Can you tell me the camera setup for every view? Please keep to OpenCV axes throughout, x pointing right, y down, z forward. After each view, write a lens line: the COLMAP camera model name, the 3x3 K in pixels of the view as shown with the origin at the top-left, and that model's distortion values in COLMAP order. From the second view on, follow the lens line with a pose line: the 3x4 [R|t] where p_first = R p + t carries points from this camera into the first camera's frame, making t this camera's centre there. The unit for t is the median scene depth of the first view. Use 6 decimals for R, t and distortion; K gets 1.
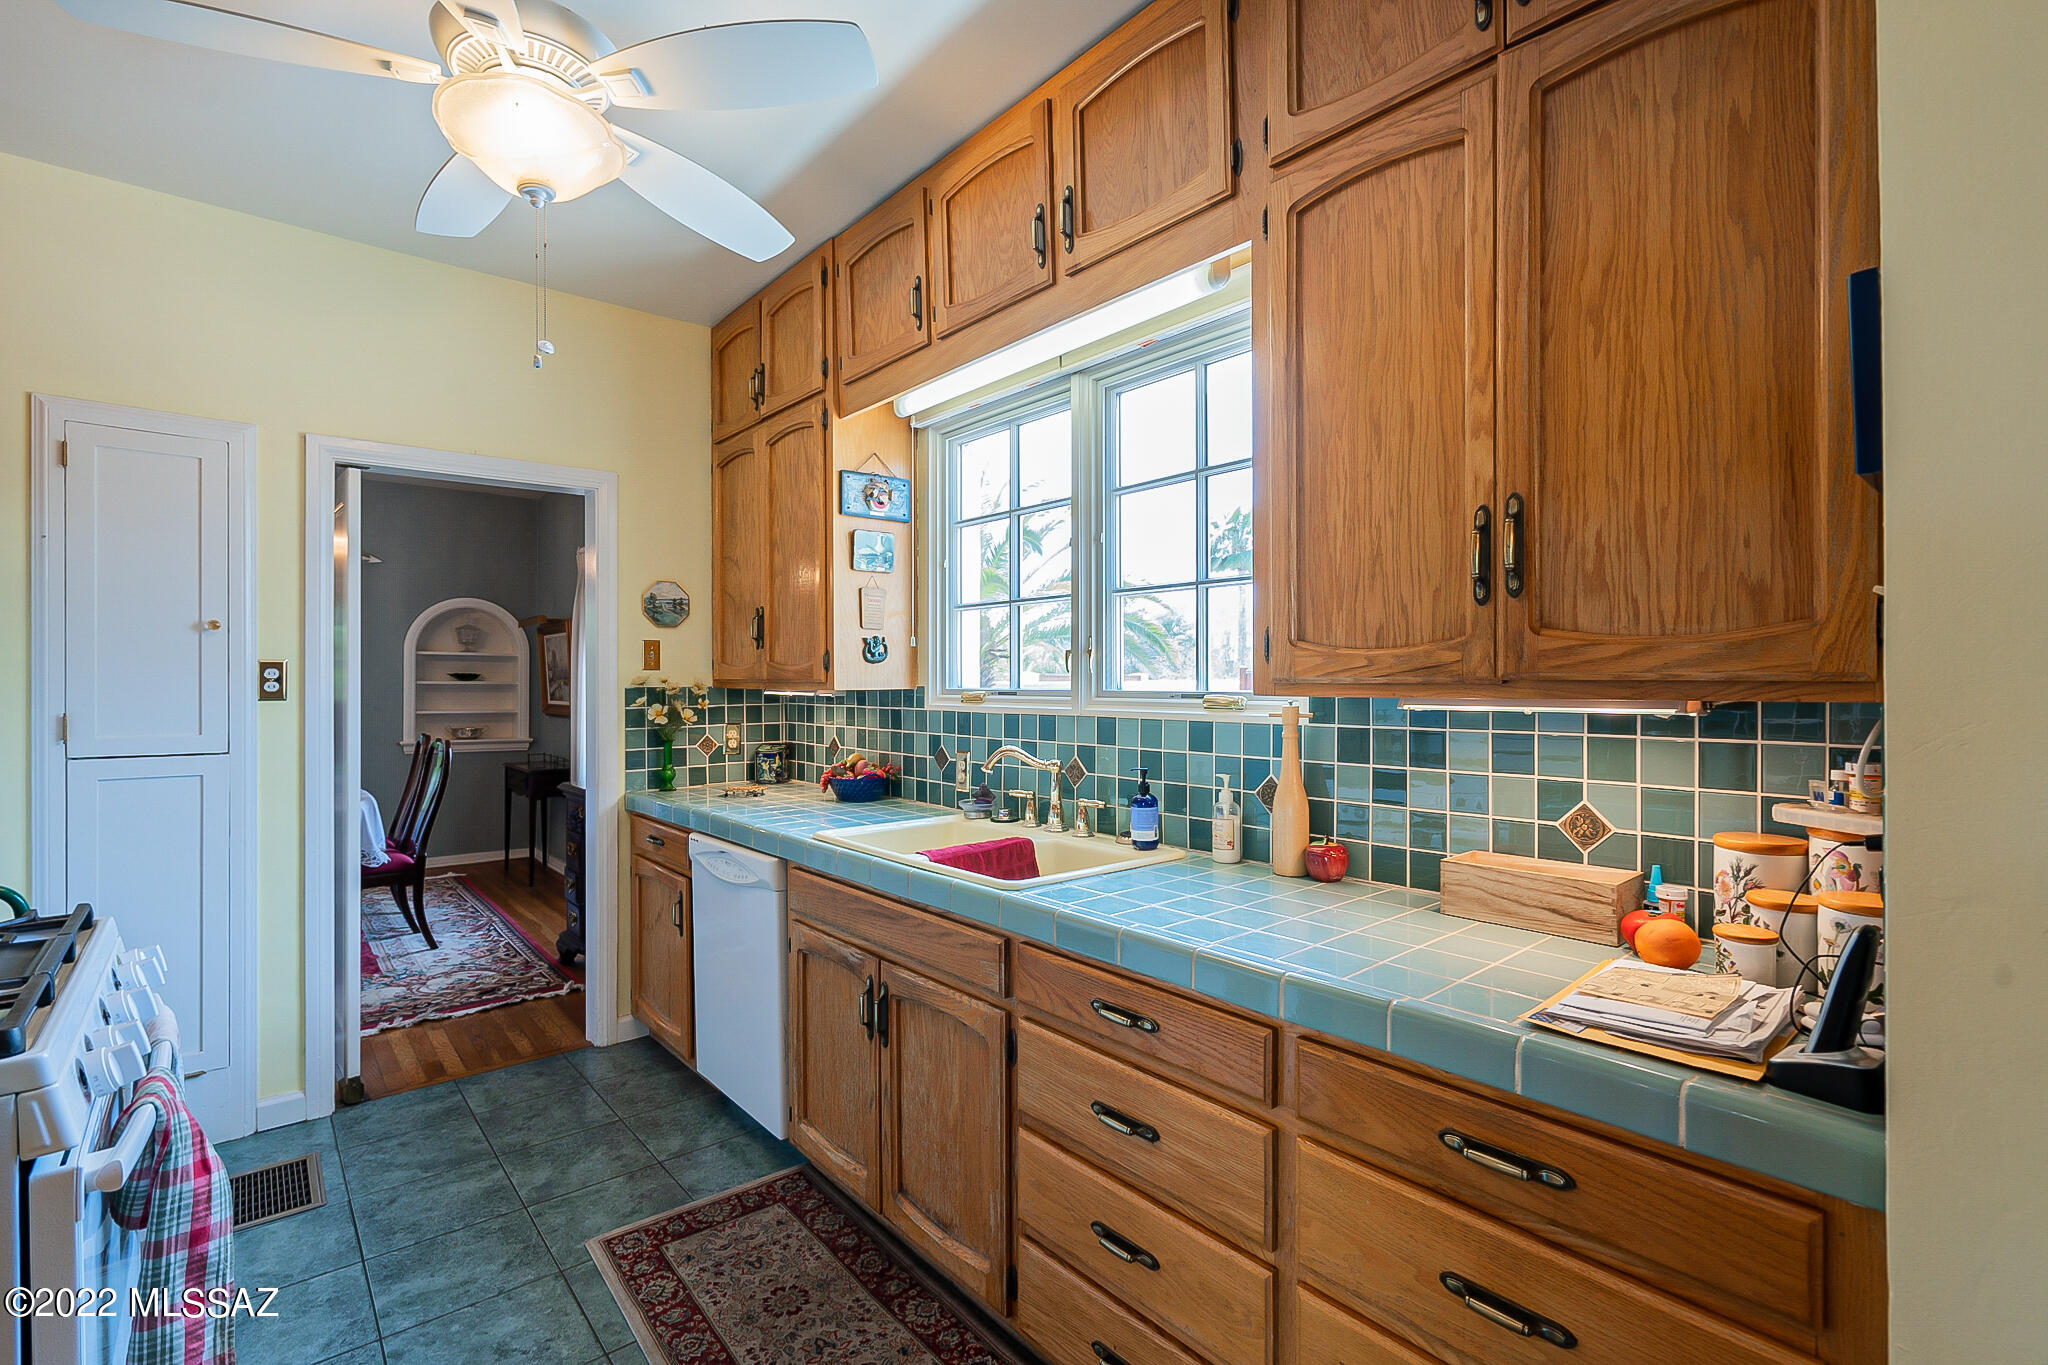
lens RADIAL K [[931.7, 0, 1019.3], [0, 931.7, 681.8], [0, 0, 1]] dist [-0.005980, 0.001978]
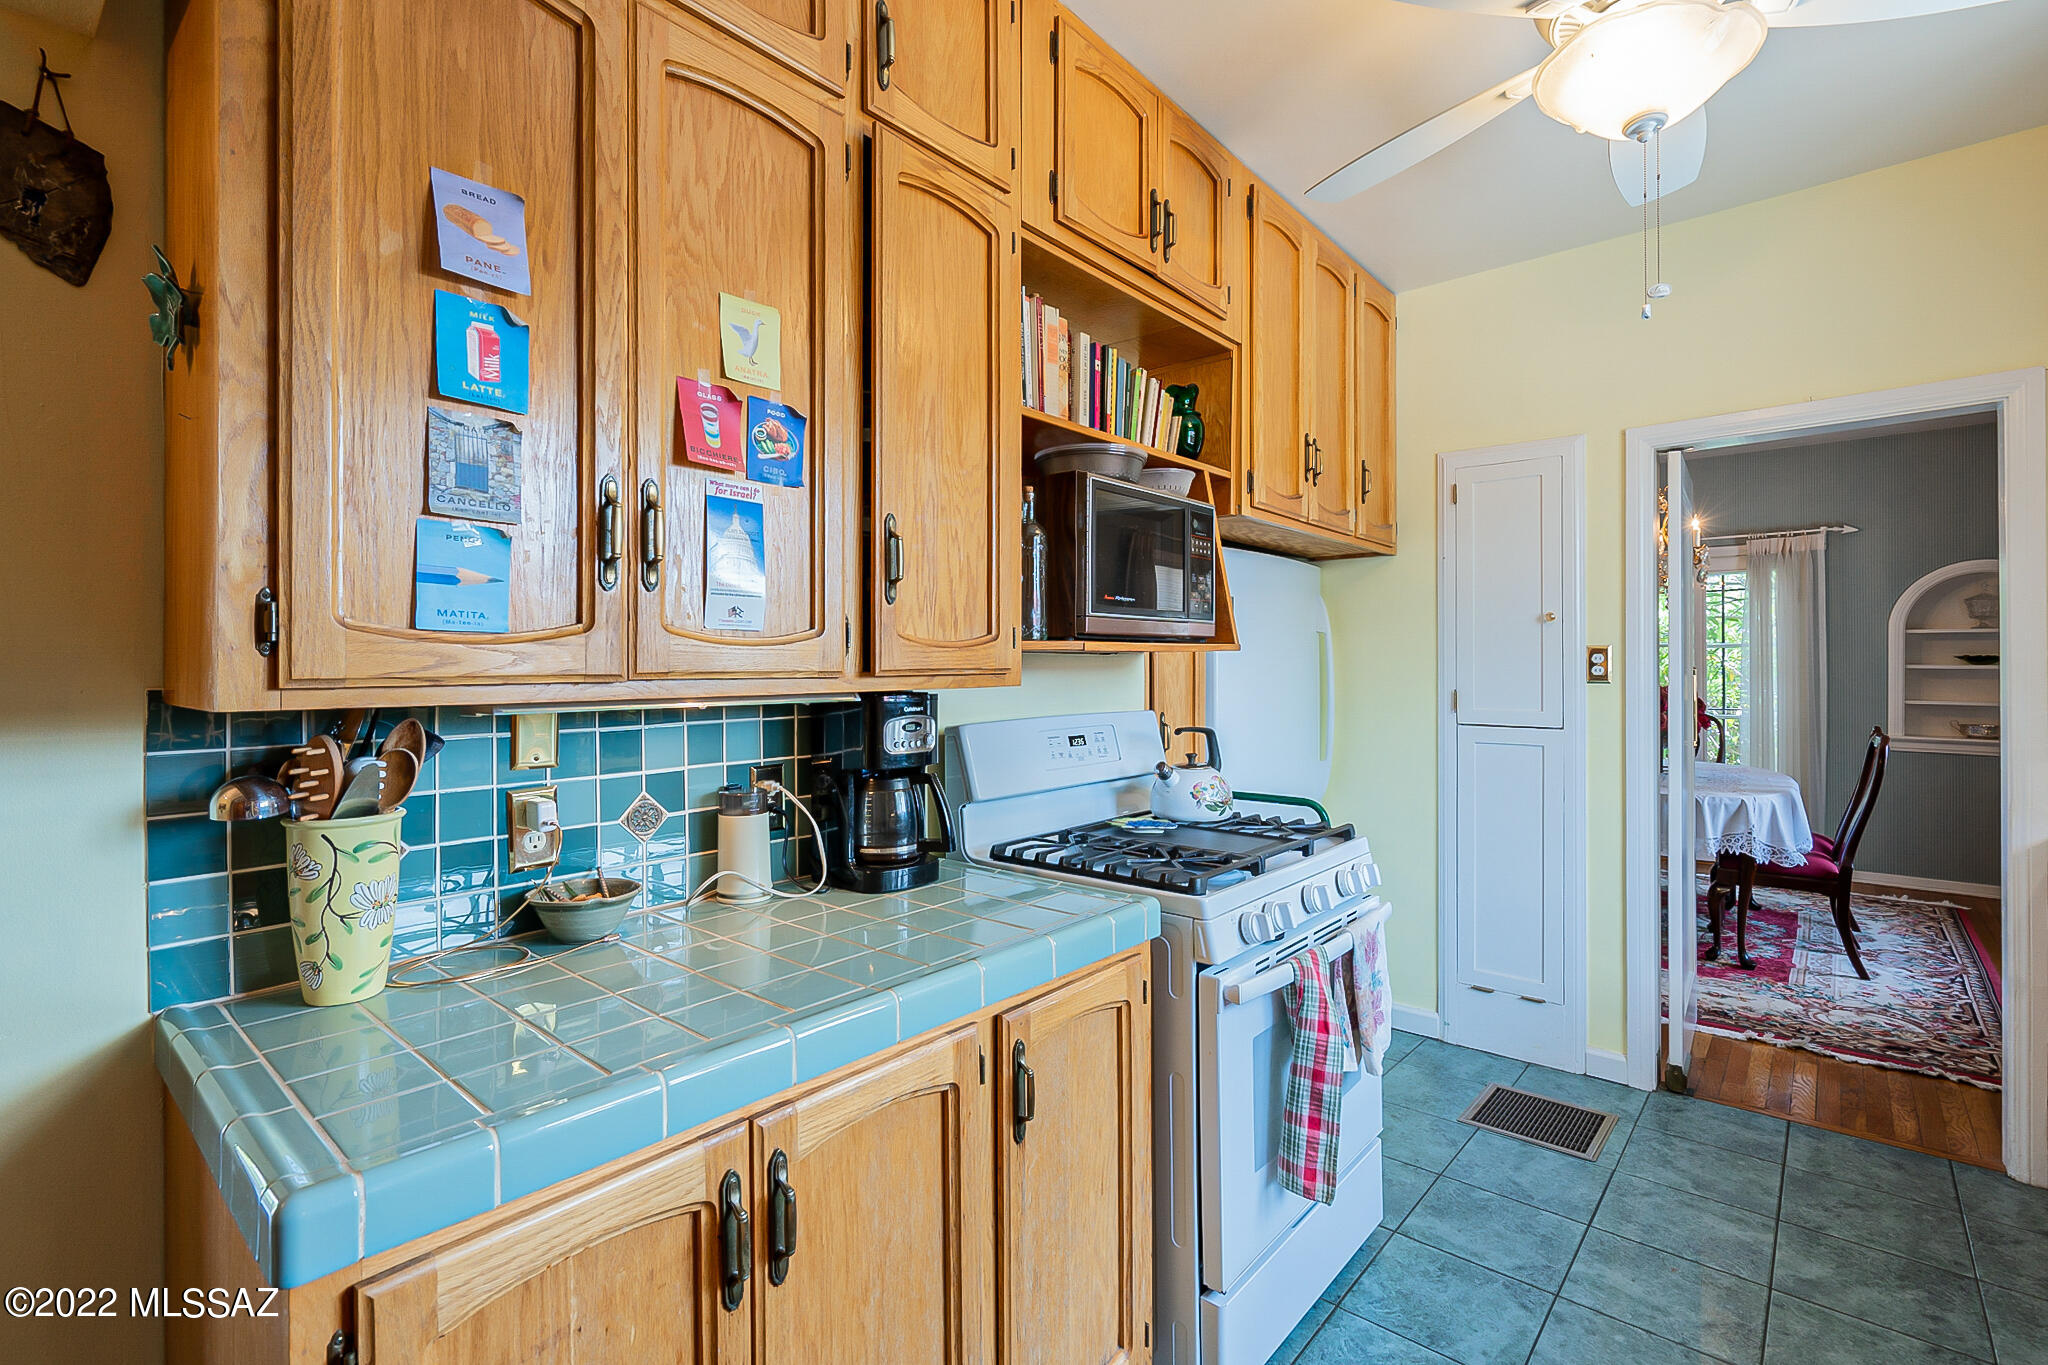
lens RADIAL K [[931.7, 0, 1001.9], [0, 931.7, 660.8], [0, 0, 1]] dist [-0.005980, 0.001978]
pose [[0.135531, -0.004520, -0.990763, 0.227125], [-0.001258, 0.999988, -0.004735, -0.000389], [0.990772, 0.001888, 0.135524, 0.203973]]
